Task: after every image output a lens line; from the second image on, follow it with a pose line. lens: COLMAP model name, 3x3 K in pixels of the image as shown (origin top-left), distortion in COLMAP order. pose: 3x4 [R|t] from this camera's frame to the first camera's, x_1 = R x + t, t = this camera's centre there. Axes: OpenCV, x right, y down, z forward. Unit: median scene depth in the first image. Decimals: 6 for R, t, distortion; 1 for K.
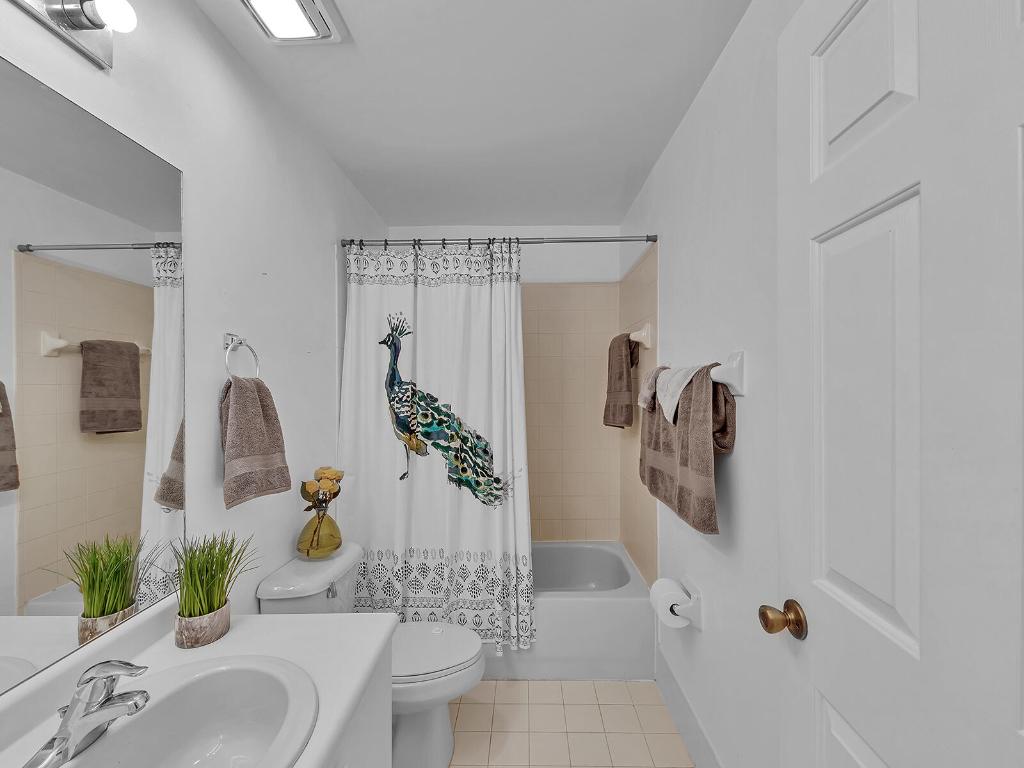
lens RADIAL K [[431.5, 0, 519.8], [0, 431.5, 385.6], [0, 0, 1]] dist [0.008633, -0.003916]
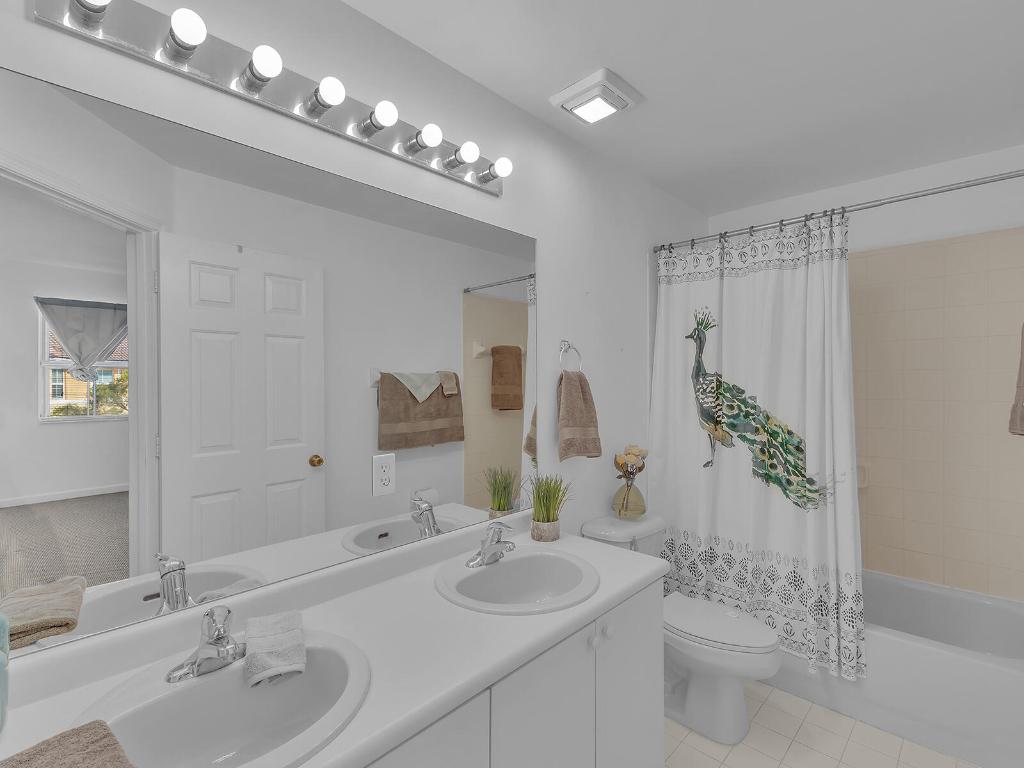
lens RADIAL K [[460.2, 0, 510.6], [0, 460.2, 383.1], [0, 0, 1]] dist [0.002859, -0.000256]
pose [[0.729632, 0.009664, -0.683771, 0.148488], [-0.001058, 0.999915, 0.013003, 0.000443], [0.683839, -0.008764, 0.729580, -0.139271]]
